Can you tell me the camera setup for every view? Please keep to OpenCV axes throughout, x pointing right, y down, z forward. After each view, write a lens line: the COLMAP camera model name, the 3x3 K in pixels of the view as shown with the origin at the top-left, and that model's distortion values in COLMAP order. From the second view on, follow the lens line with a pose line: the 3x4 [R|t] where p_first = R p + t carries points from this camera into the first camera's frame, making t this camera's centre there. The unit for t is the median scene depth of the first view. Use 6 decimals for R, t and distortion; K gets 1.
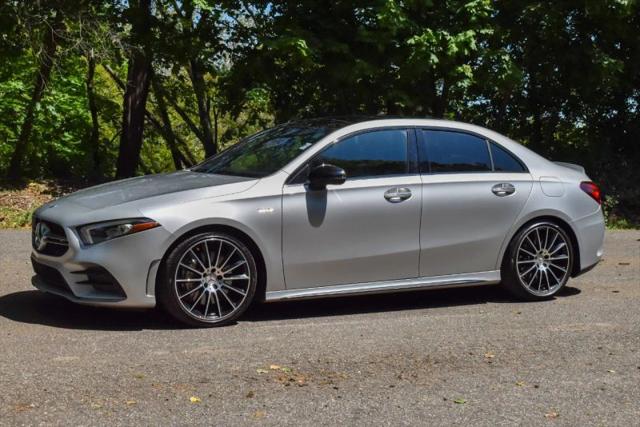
lens RADIAL K [[962.0, 0, 350.7], [0, 962.0, 214.1], [0, 0, 1]] dist [-0.034747, -0.031826]
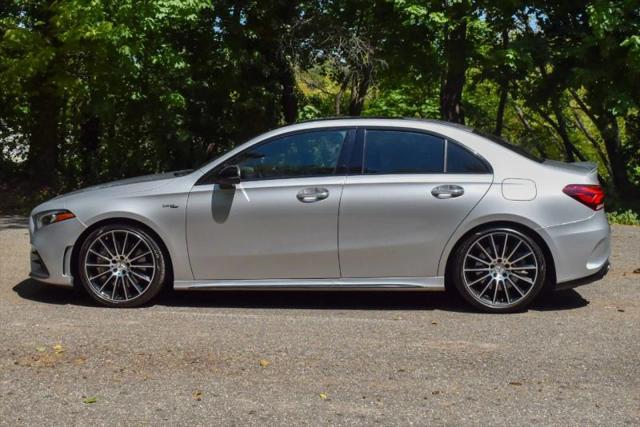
lens RADIAL K [[864.2, 0, 357.8], [0, 864.2, 213.5], [0, 0, 1]] dist [-0.042286, -0.059548]
pose [[0.857851, 0.033867, -0.512781, 0.583885], [-0.028169, 0.999425, 0.018882, -0.019963], [0.513126, -0.001753, 0.858312, 0.254930]]
